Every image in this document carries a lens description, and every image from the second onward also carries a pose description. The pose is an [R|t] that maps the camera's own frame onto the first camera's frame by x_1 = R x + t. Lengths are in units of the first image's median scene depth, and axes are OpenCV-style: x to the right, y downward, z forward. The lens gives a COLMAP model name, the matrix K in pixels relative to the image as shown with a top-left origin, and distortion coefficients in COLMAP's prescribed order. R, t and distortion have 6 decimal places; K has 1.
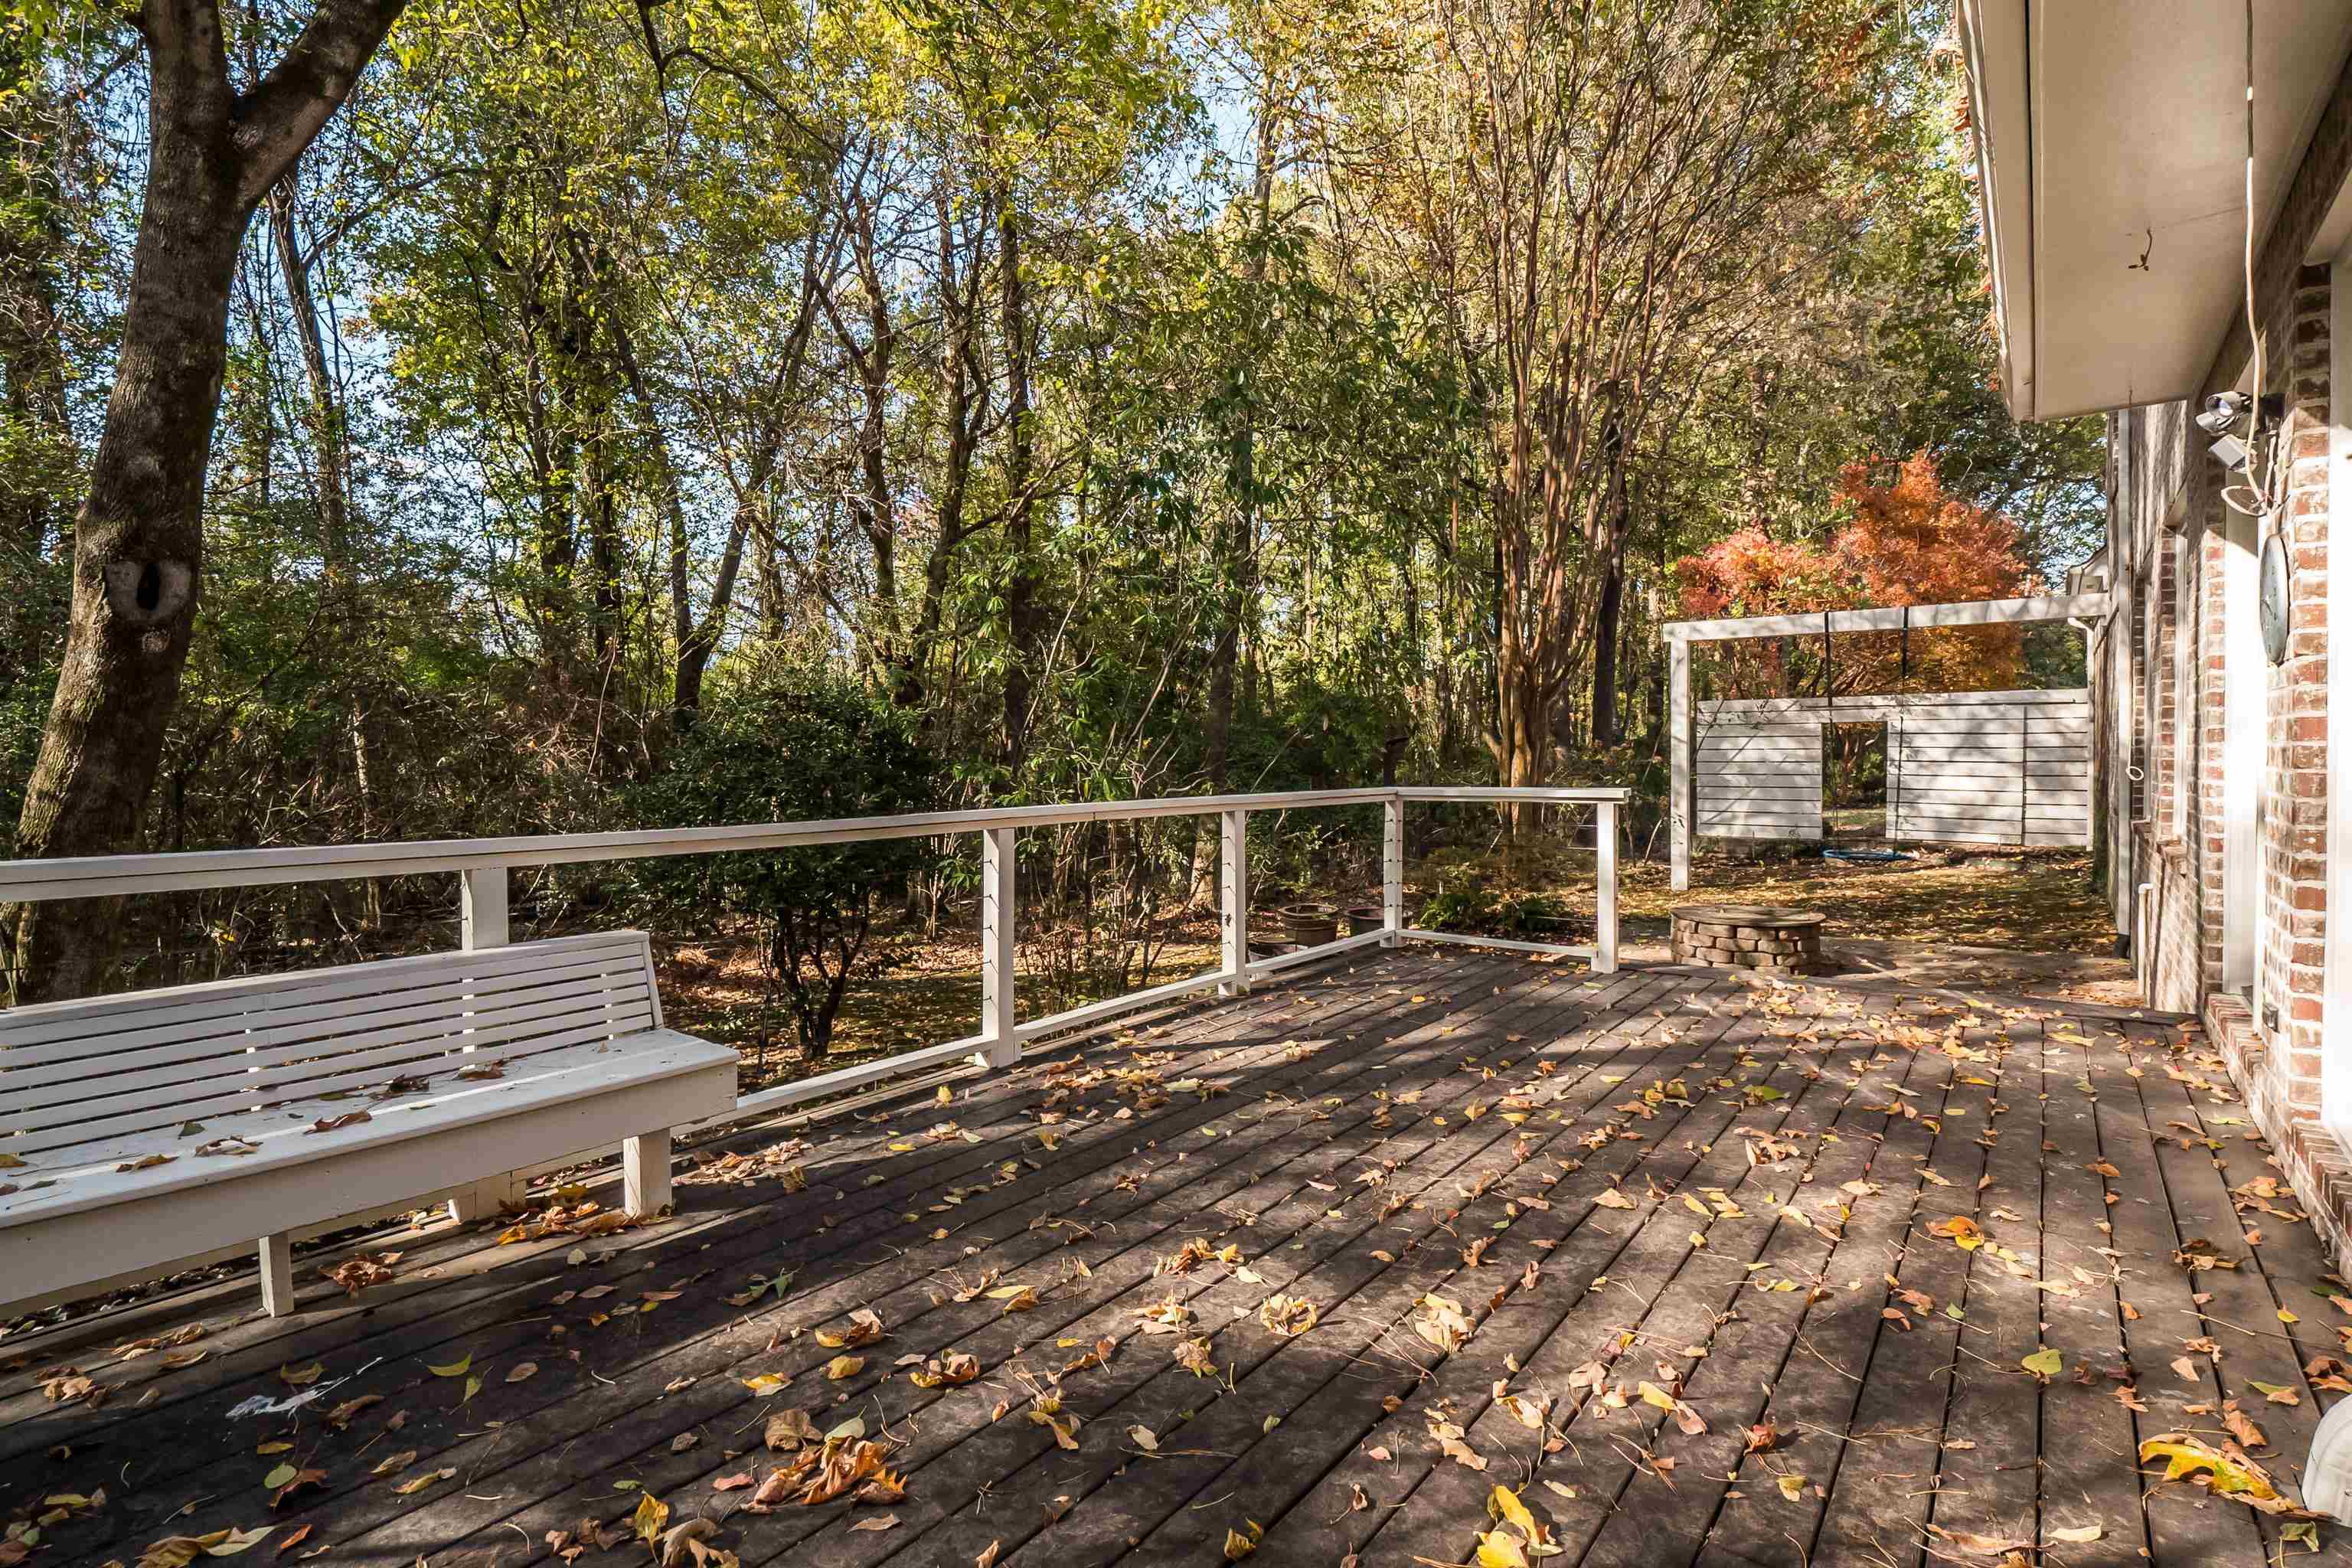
lens RADIAL K [[1123.8, 0, 1169.1], [0, 1123.8, 793.3], [0, 0, 1]] dist [0.001215, -0.000214]
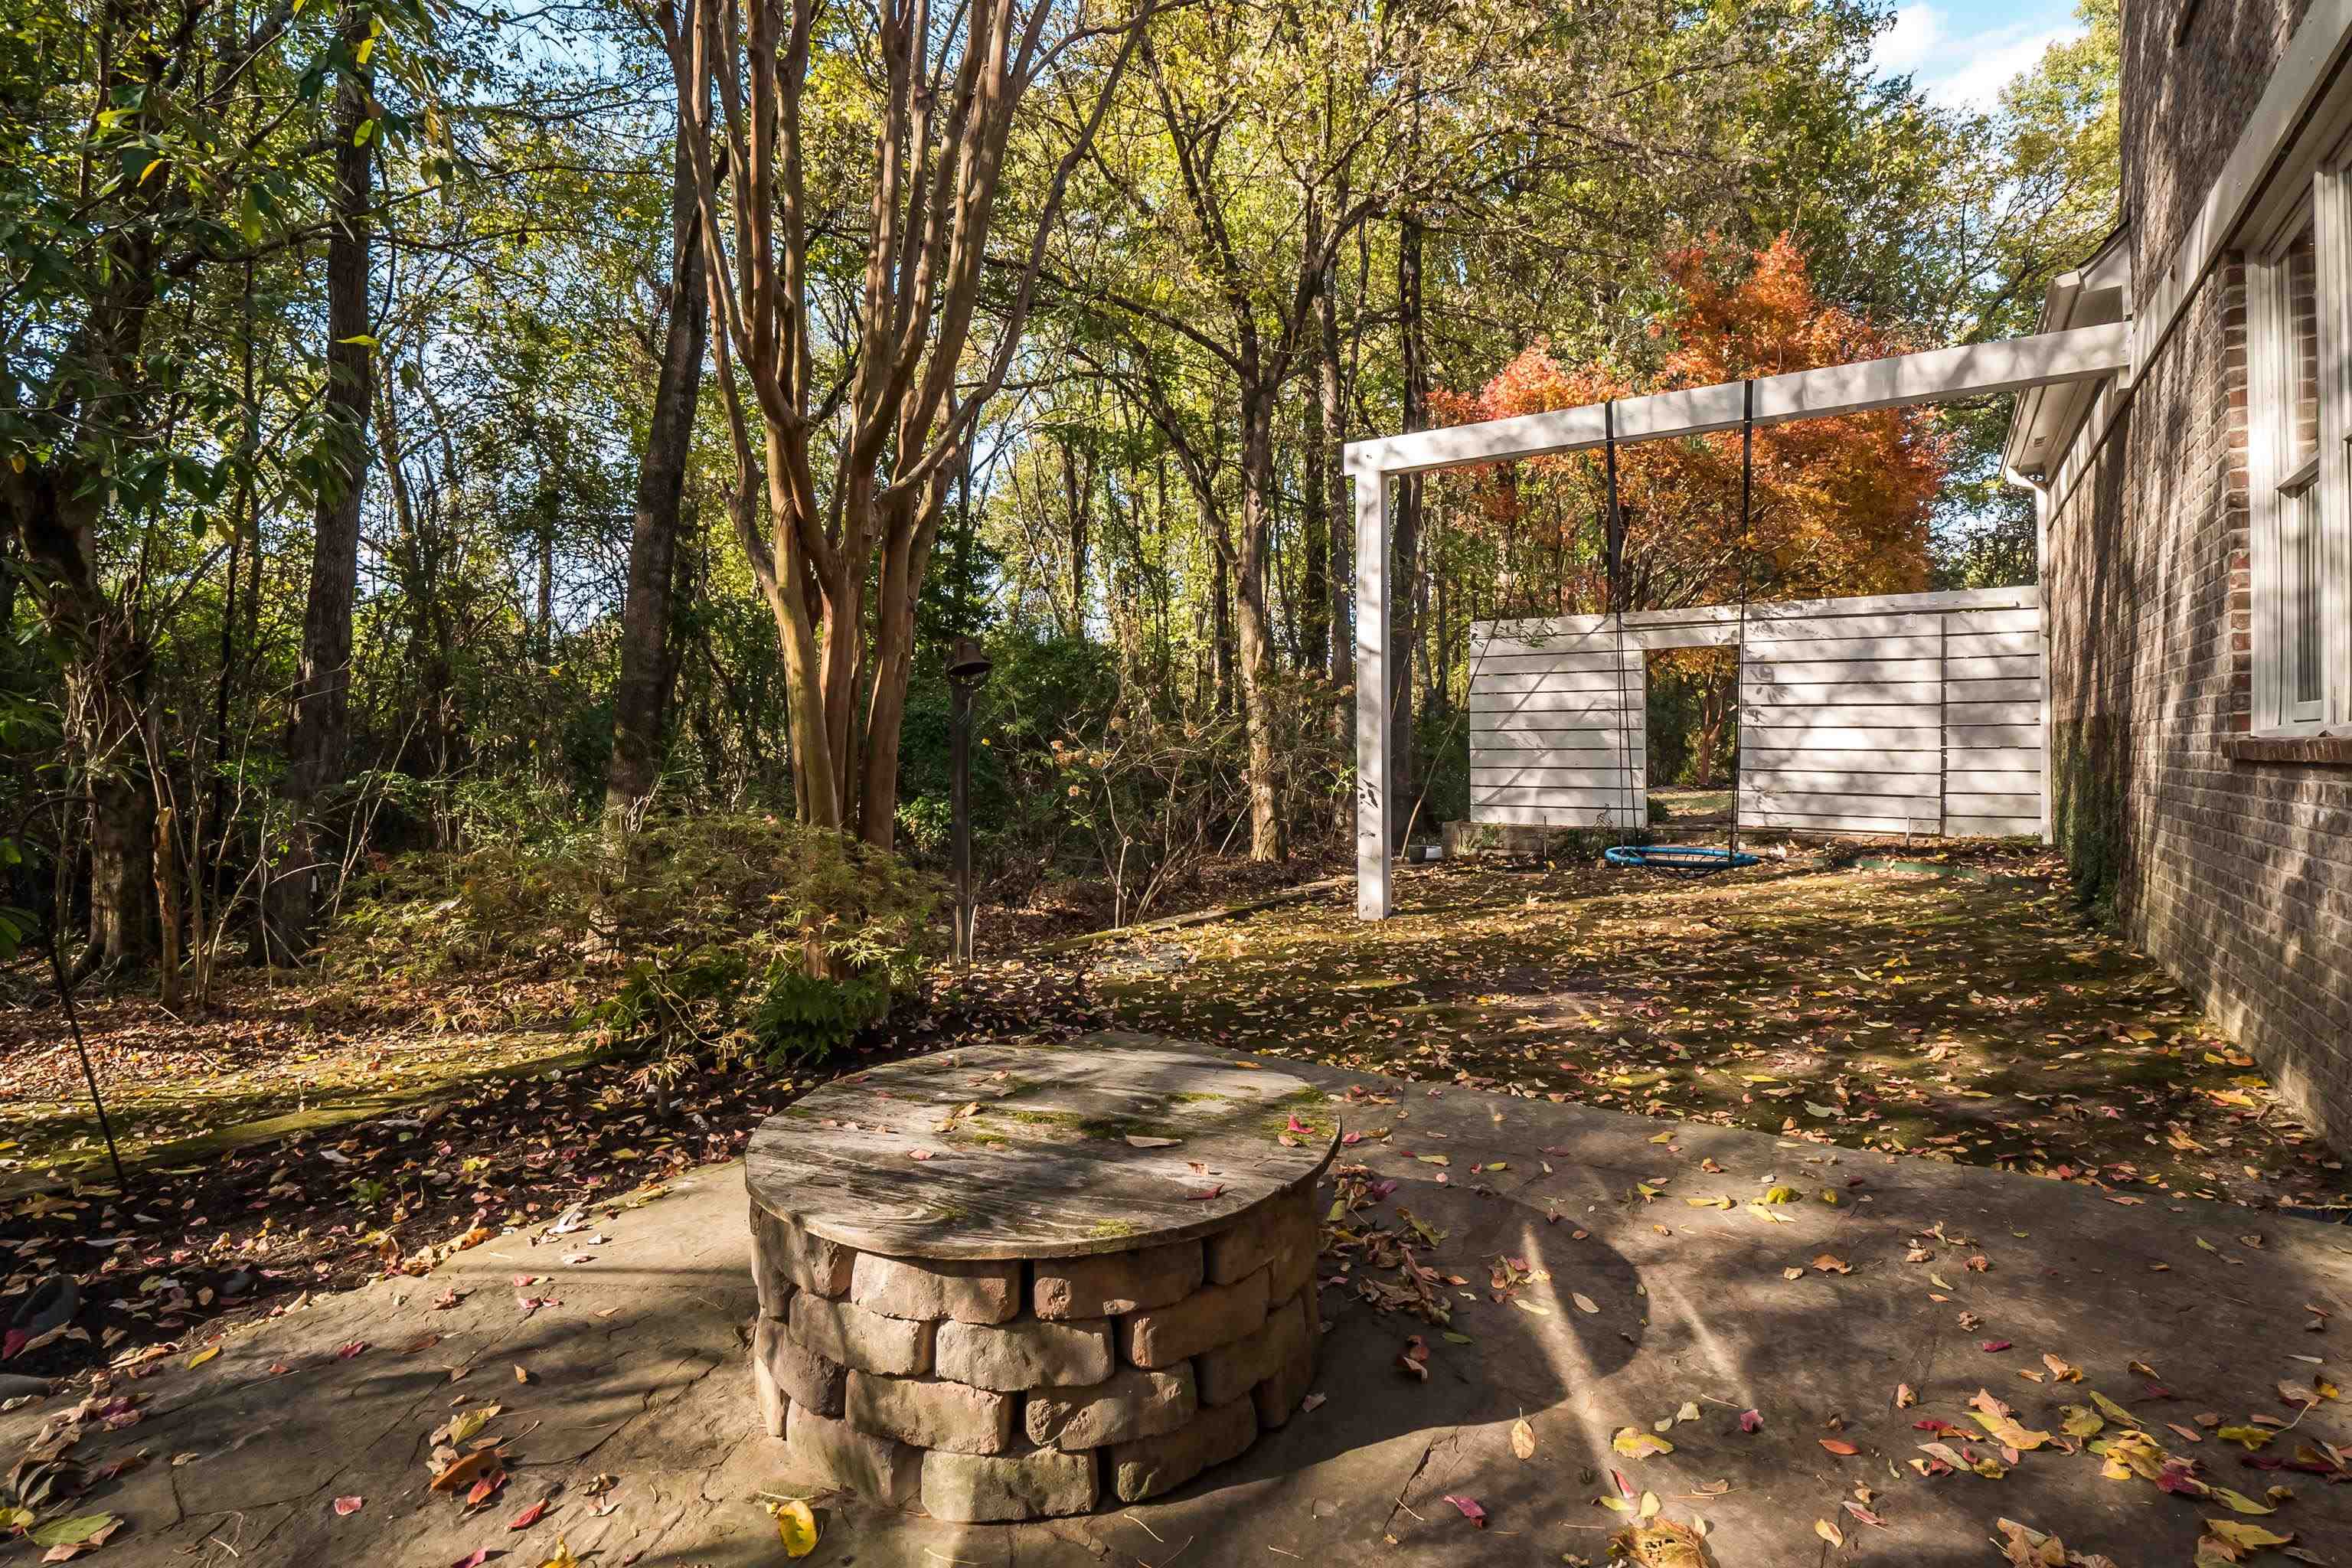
lens RADIAL K [[1123.8, 0, 1182.4], [0, 1123.8, 765.3], [0, 0, 1]] dist [0.001215, -0.000214]
pose [[0.996450, 0.000296, 0.084189, 0.282486], [0.001318, 0.999816, -0.019113, 0.018220], [-0.084180, 0.019156, 0.996266, 0.407543]]
